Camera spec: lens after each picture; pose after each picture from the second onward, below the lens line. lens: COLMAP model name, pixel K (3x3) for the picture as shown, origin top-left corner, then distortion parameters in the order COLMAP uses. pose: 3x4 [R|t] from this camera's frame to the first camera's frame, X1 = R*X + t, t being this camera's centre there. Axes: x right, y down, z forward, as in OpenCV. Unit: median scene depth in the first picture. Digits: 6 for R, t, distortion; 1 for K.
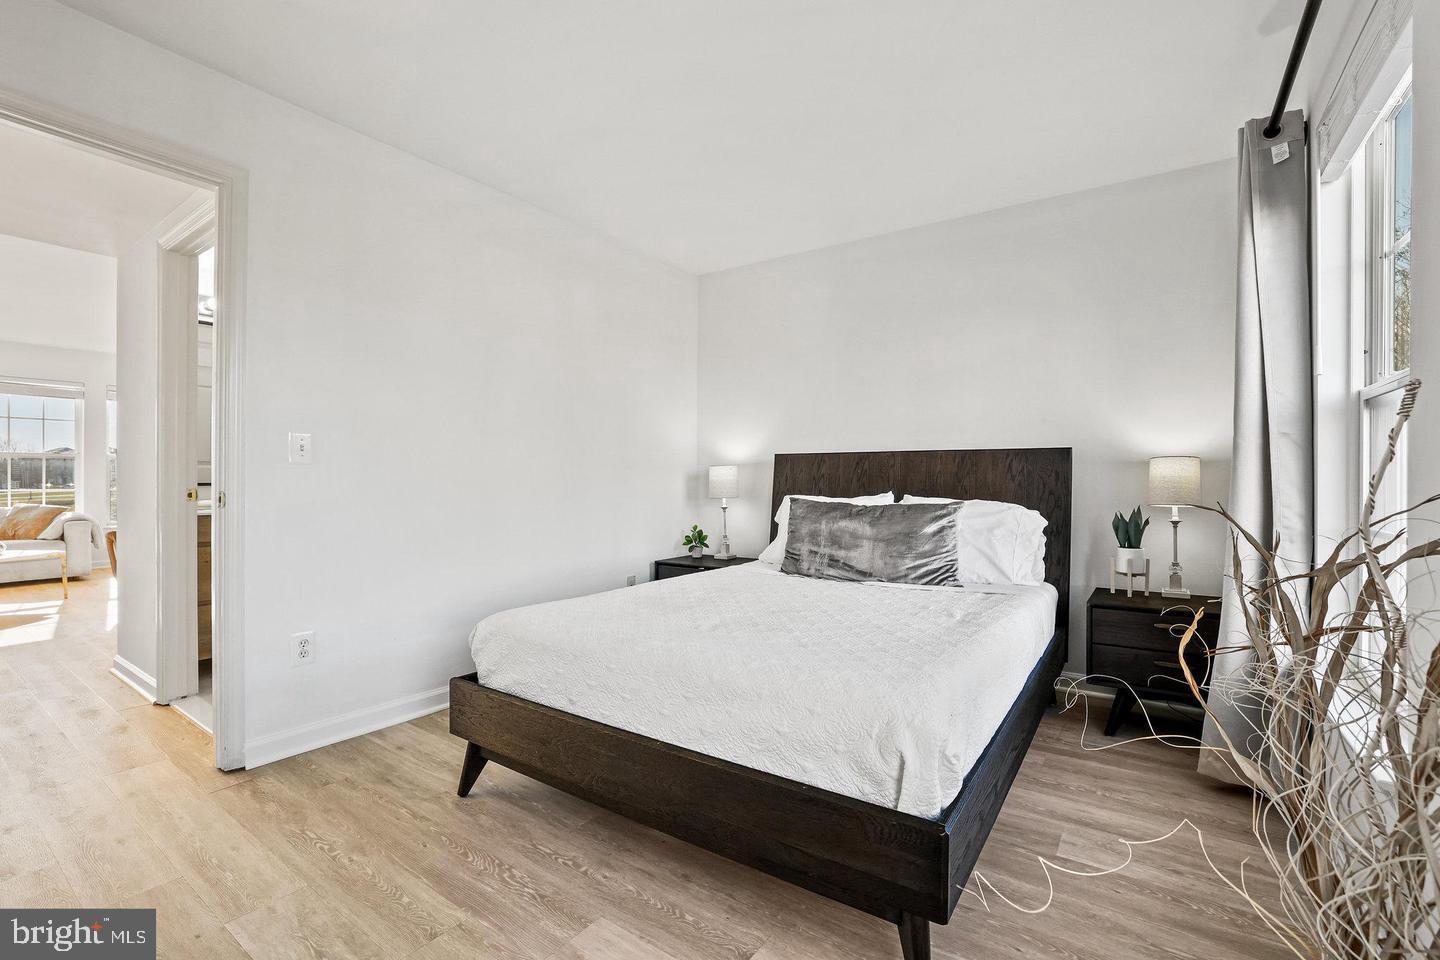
lens RADIAL K [[640.4, 0, 732.4], [0, 640.4, 482.0], [0, 0, 1]] dist [-0.040934, 0.014655]
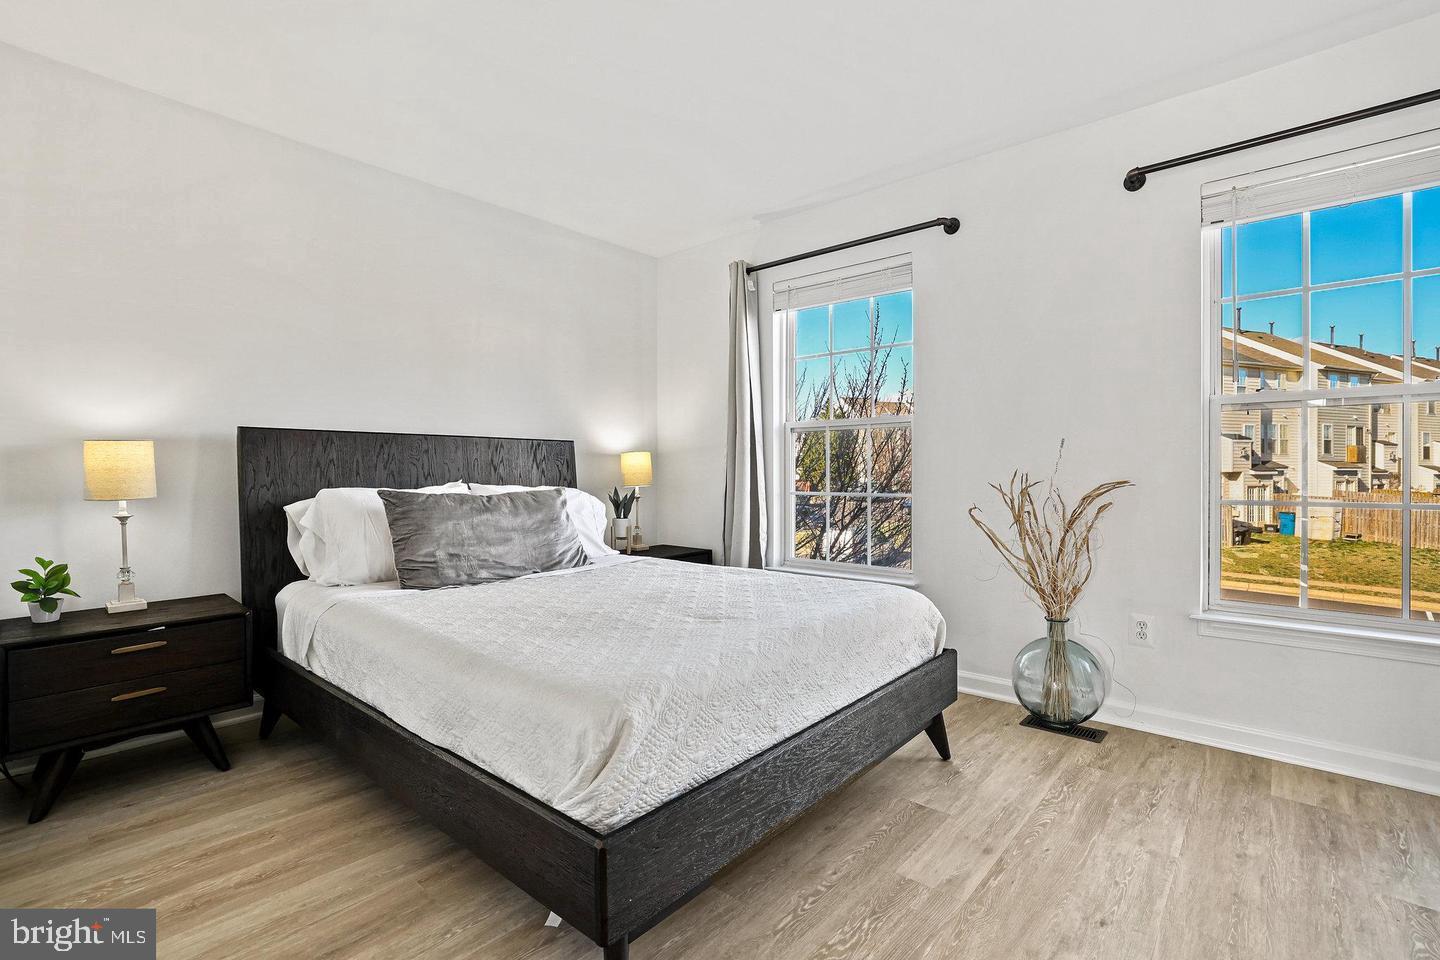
lens RADIAL K [[640.4, 0, 718.6], [0, 640.4, 481.8], [0, 0, 1]] dist [-0.040934, 0.014655]
pose [[0.121258, -0.015857, 0.992494, -0.663624], [0.001292, 0.999874, 0.015817, 0.004261], [-0.992620, -0.000635, 0.121263, 0.596640]]
